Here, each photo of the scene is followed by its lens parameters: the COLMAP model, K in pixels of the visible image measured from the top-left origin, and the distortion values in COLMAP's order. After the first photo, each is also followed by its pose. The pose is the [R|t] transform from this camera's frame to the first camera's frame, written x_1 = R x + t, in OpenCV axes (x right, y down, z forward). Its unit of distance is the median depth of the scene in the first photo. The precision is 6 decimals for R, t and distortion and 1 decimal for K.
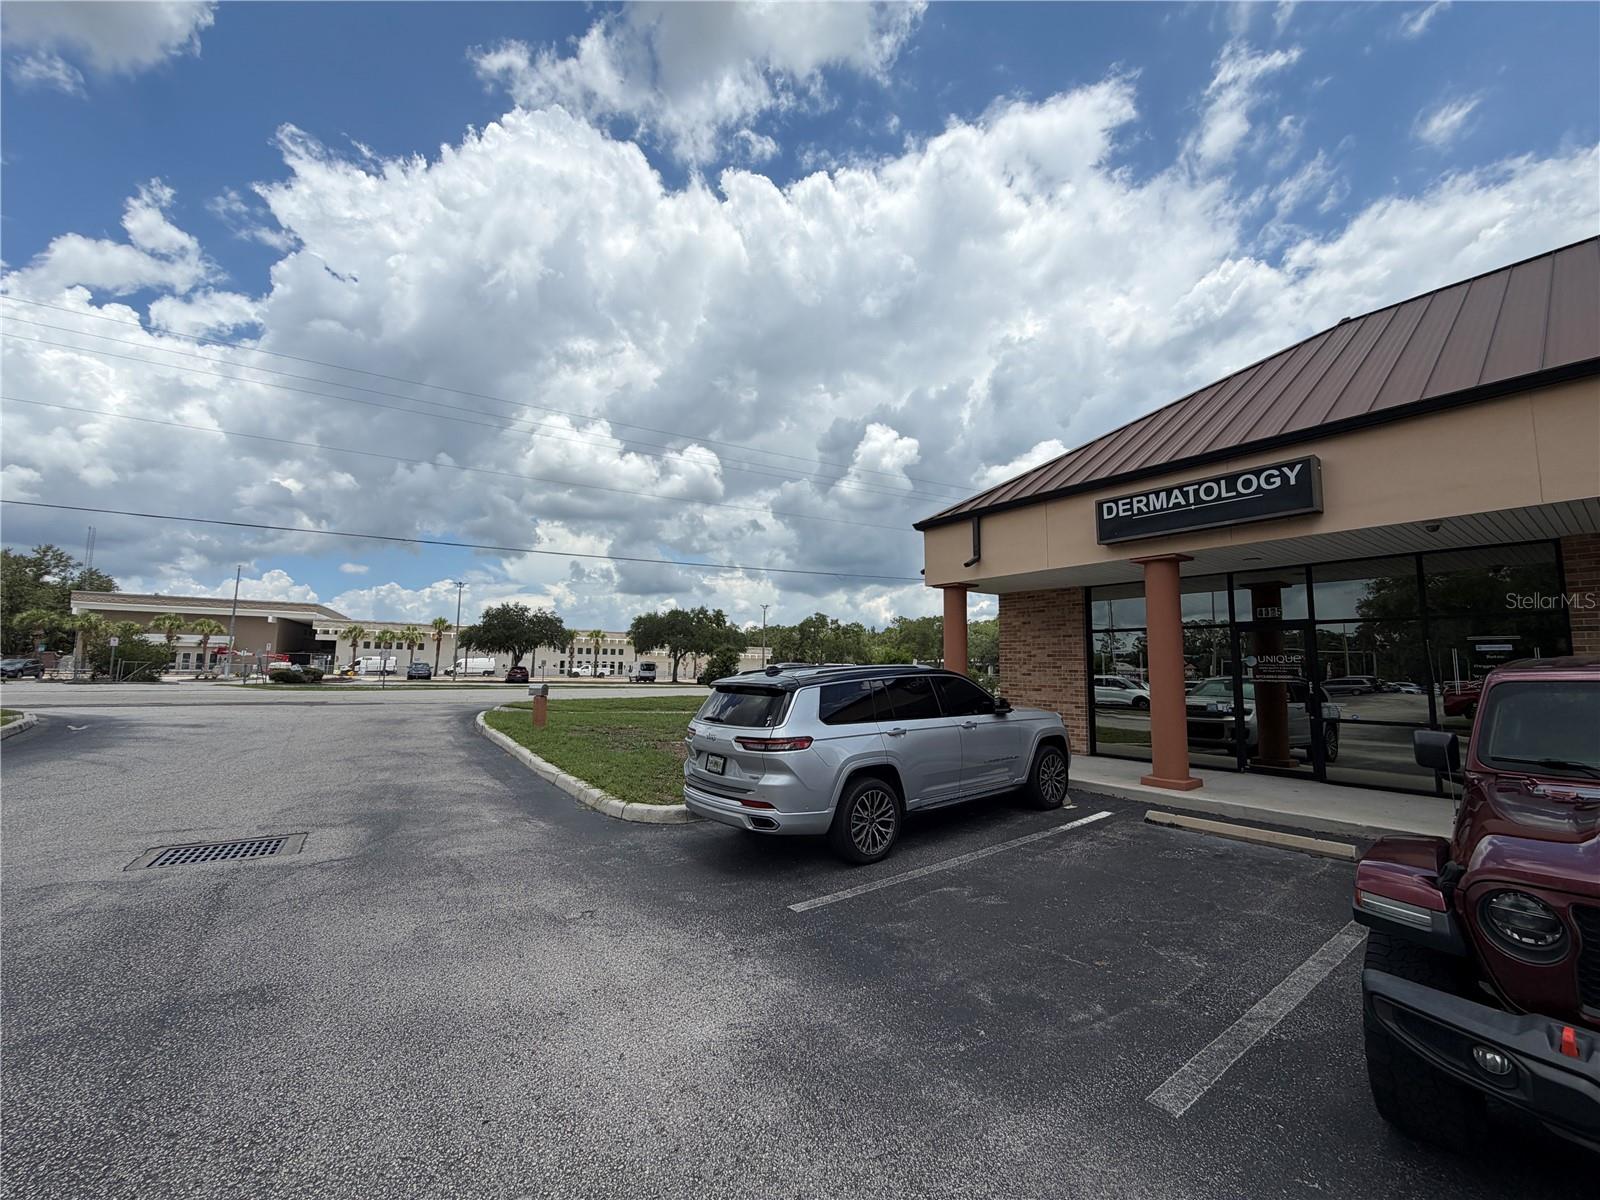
lens RADIAL K [[635.5, 0, 796.8], [0, 635.5, 602.9], [0, 0, 1]] dist [-0.000910, -0.000033]
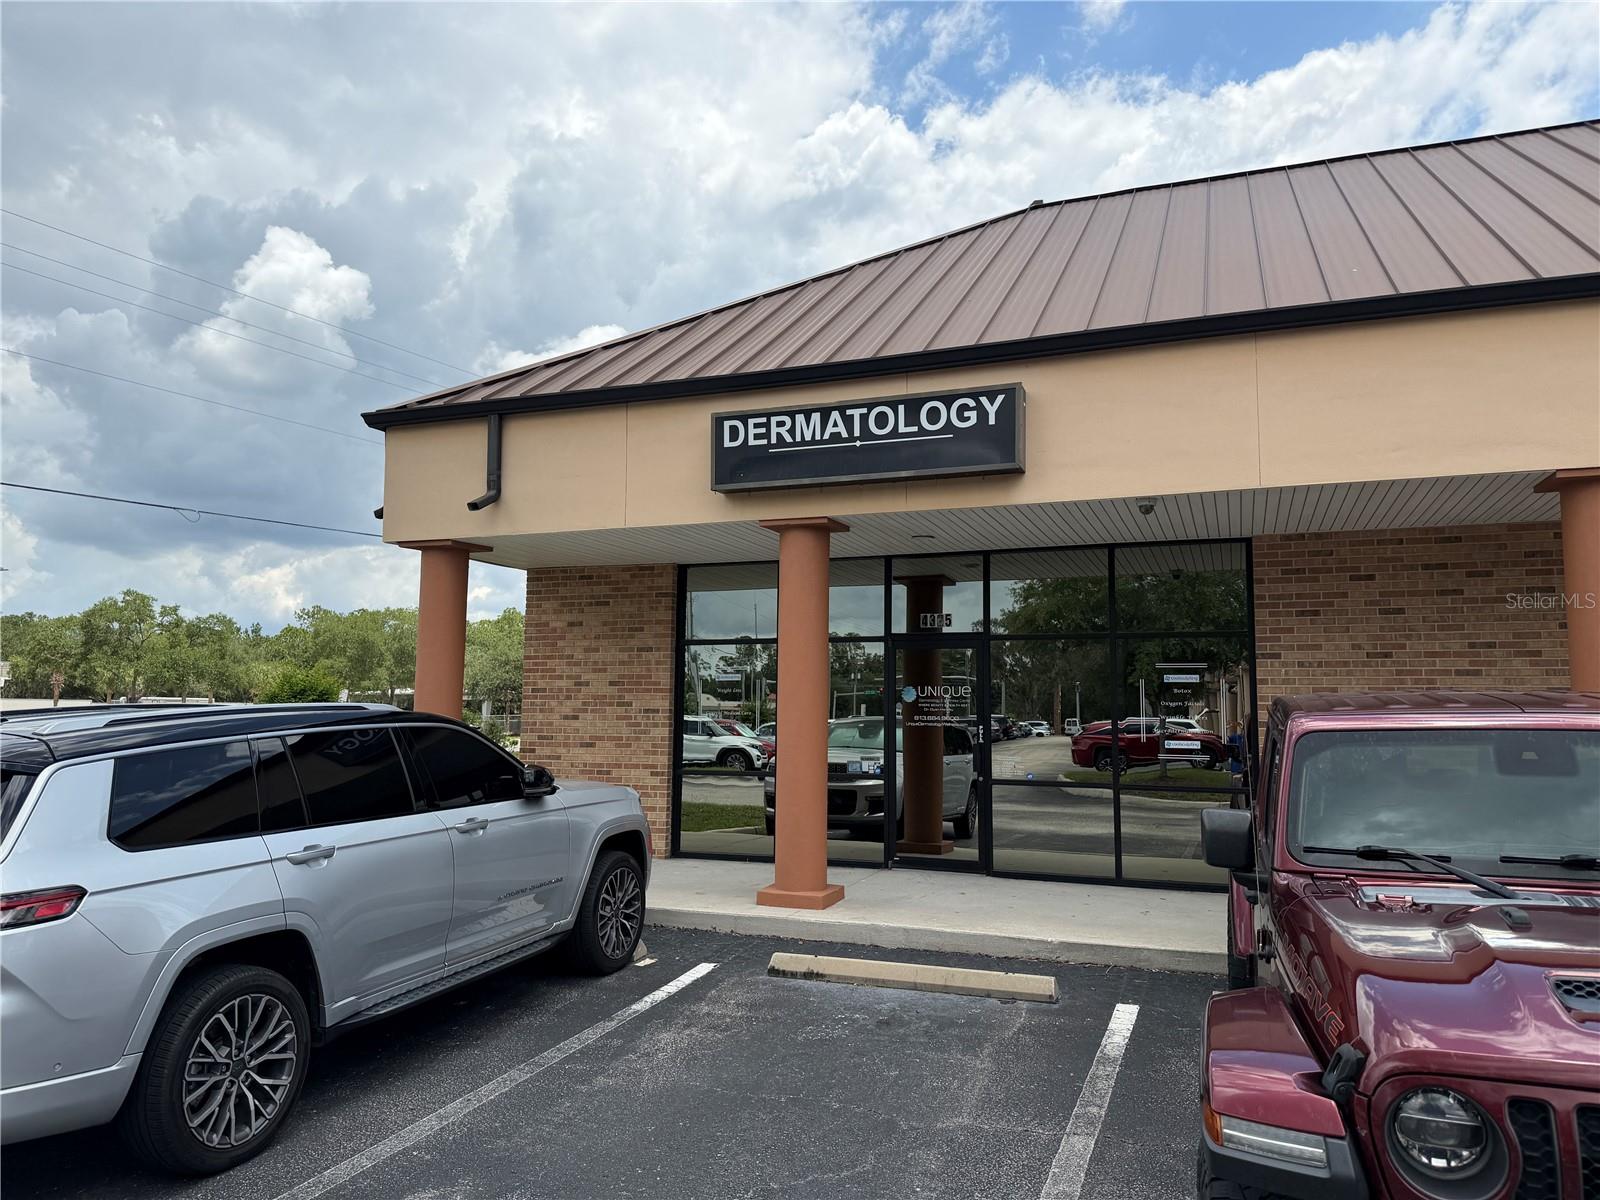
lens RADIAL K [[1092.1, 0, 800.0], [0, 1092.1, 600.0], [0, 0, 1]] dist [0.094119, -0.136571]
pose [[0.838278, 0.048306, 0.543099, 0.010153], [-0.053047, 0.998568, -0.006939, 0.009062], [-0.542656, -0.022993, 0.839640, 0.123595]]
